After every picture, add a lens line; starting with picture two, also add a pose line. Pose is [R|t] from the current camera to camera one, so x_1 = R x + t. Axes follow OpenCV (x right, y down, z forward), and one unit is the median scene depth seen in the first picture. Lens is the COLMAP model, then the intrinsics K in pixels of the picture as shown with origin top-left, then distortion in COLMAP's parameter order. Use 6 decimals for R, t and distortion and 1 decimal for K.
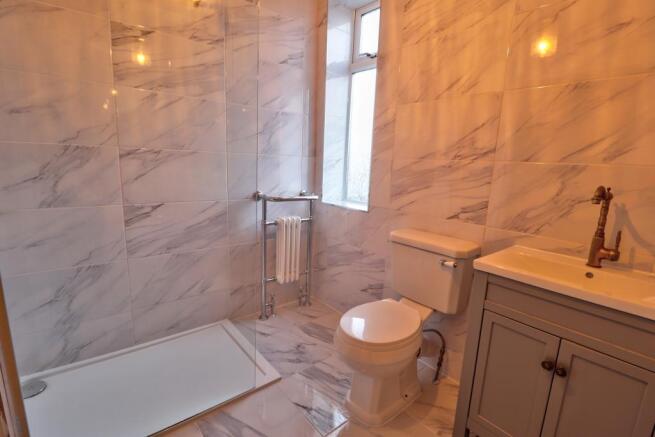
lens RADIAL K [[306.7, 0, 326.2], [0, 306.7, 219.9], [0, 0, 1]] dist [-0.006149, -0.002884]
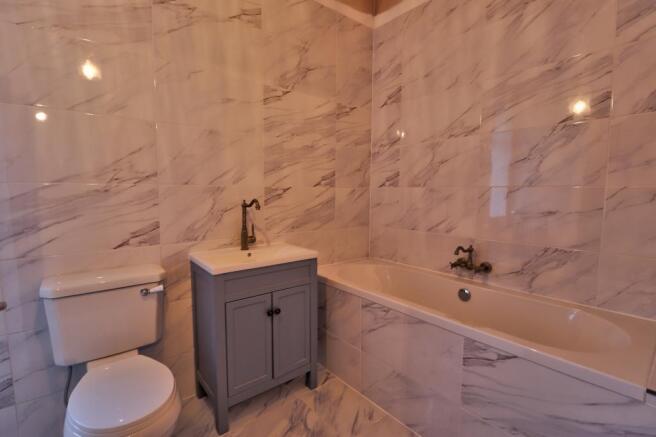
lens RADIAL K [[307.2, 0, 327.6], [0, 307.2, 221.4], [0, 0, 1]] dist [-0.006149, -0.002884]
pose [[0.013366, -0.134429, 0.990833, -0.535745], [0.185420, 0.974068, 0.129653, -0.092800], [-0.982568, 0.181987, 0.037946, 0.390571]]
